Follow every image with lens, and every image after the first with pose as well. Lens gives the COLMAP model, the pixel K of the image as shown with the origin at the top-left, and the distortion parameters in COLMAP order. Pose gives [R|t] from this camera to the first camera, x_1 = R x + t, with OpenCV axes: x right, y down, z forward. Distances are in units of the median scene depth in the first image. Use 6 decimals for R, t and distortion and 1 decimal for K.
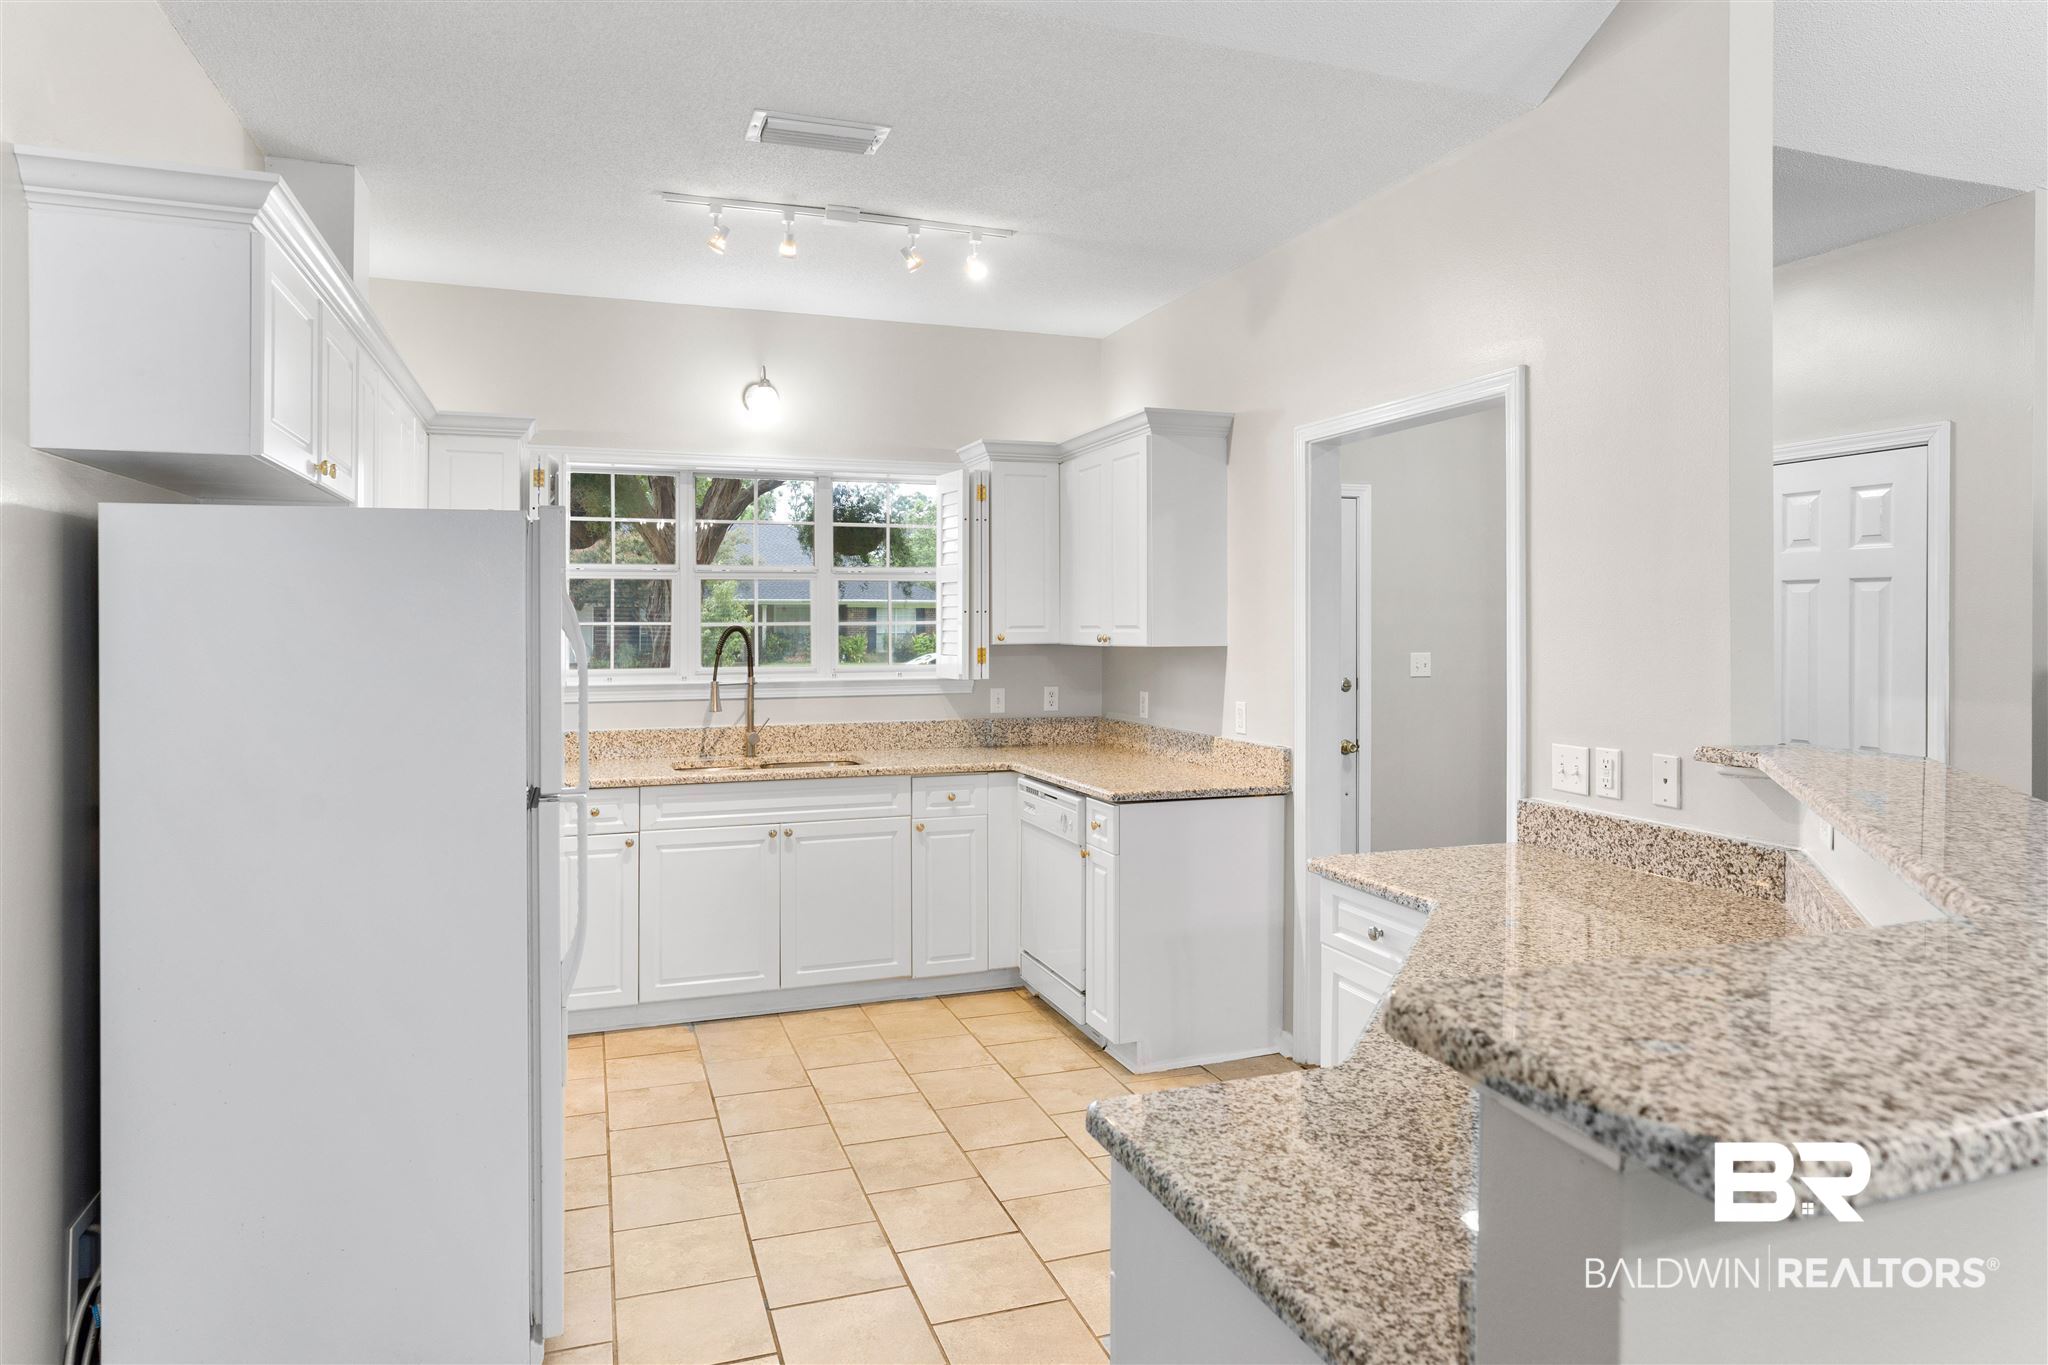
lens RADIAL K [[1230.3, 0, 1011.2], [0, 1230.3, 589.5], [0, 0, 1]] dist [0.028282, 0.000891]
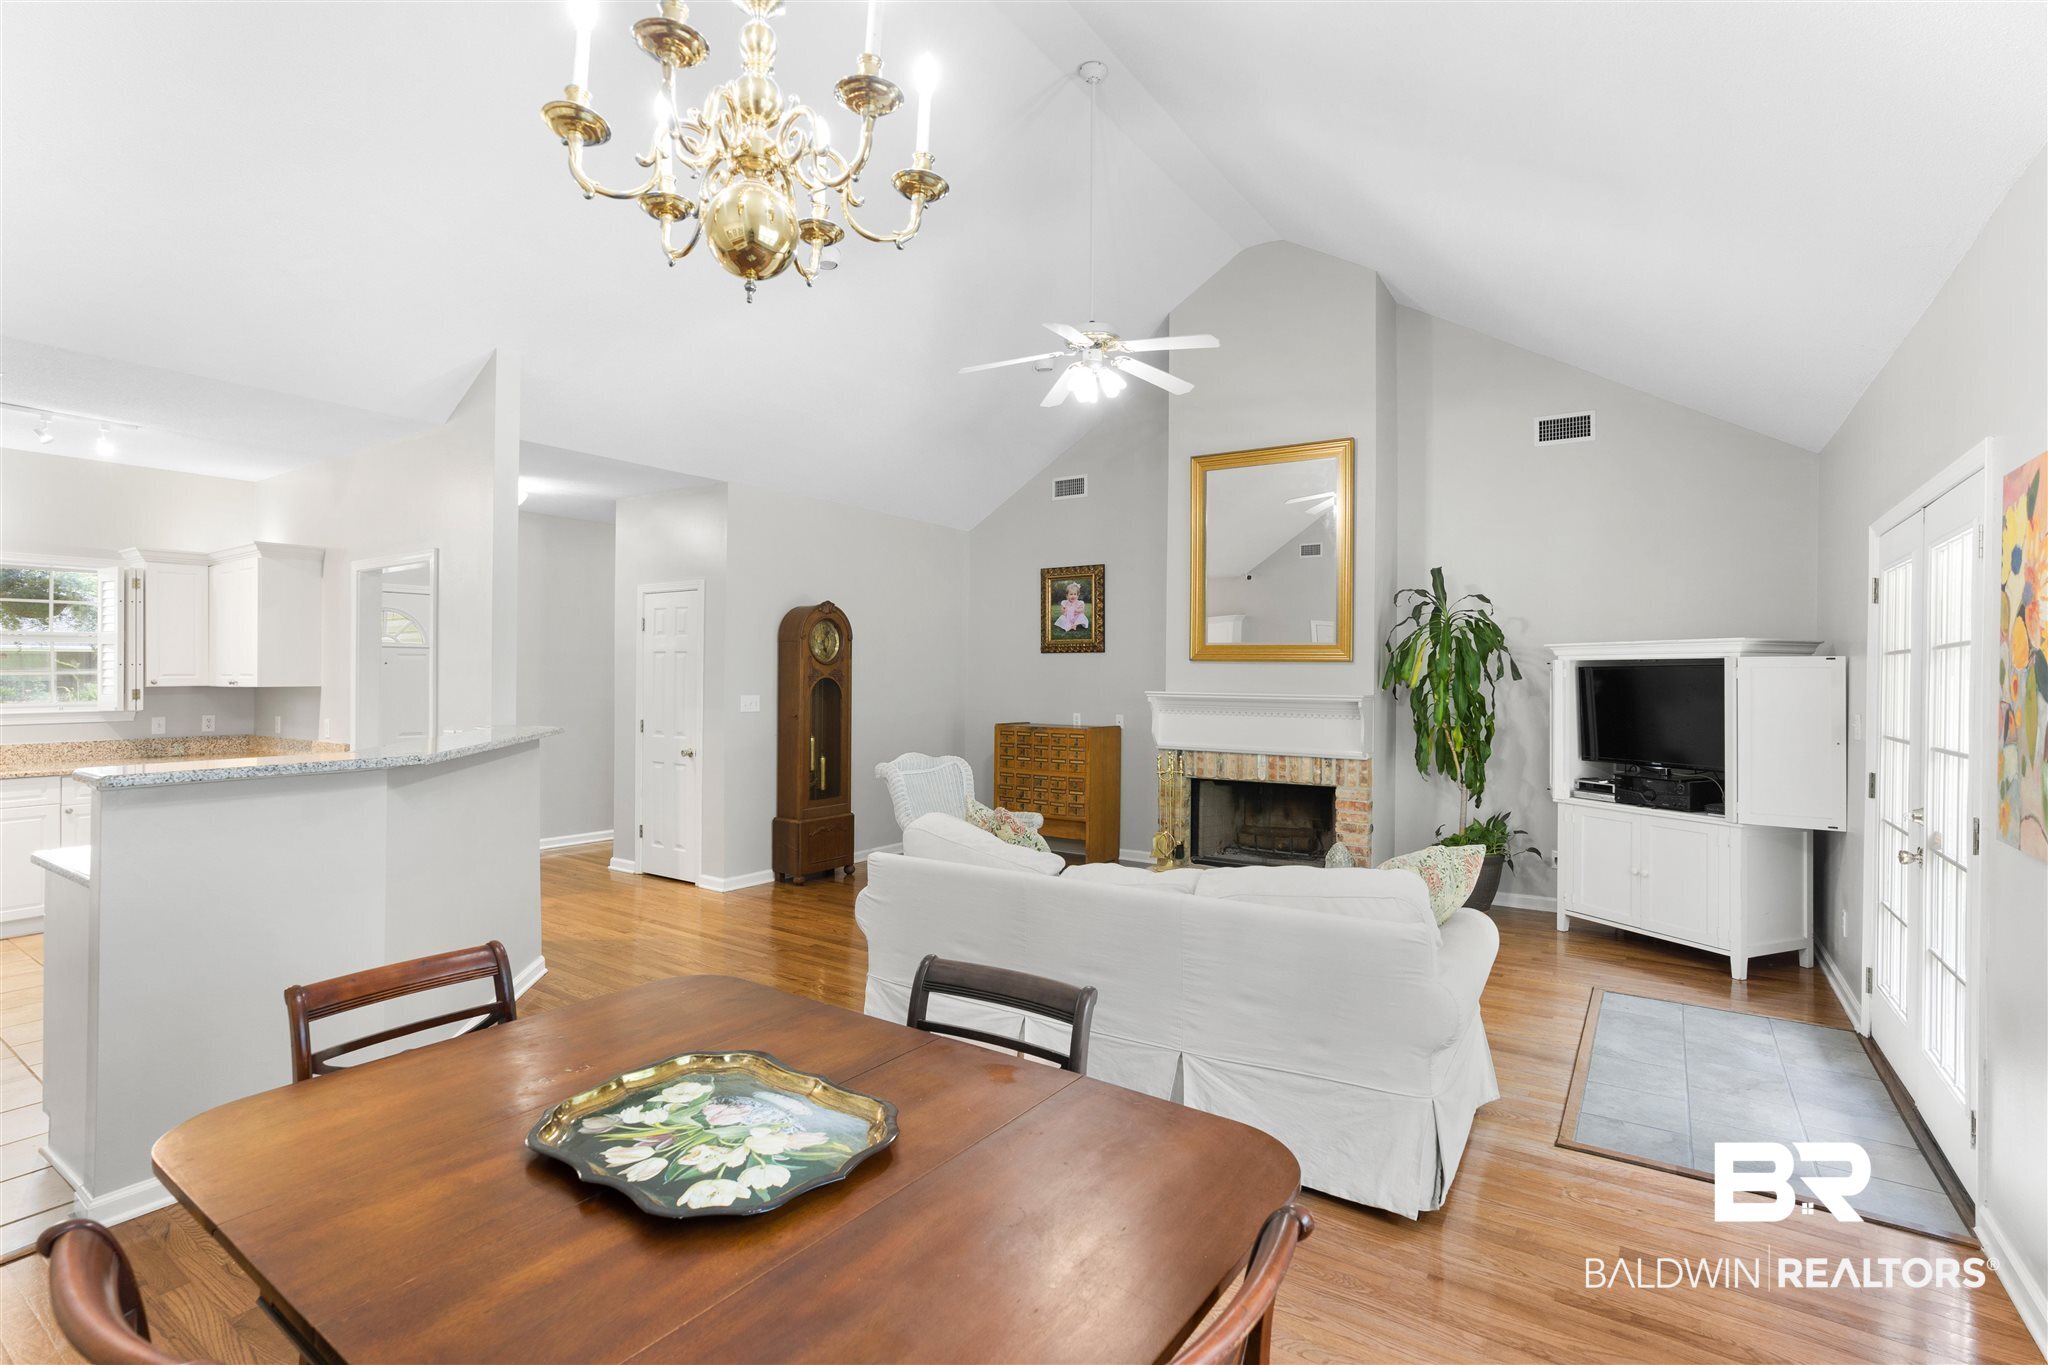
lens RADIAL K [[936.5, 0, 1042.9], [0, 936.5, 666.7], [0, 0, 1]] dist [-0.027434, 0.005559]
pose [[0.794727, 0.004744, 0.606948, 0.182462], [-0.019968, 0.999633, 0.018332, -0.022250], [-0.606638, -0.026688, 0.794530, -0.554087]]
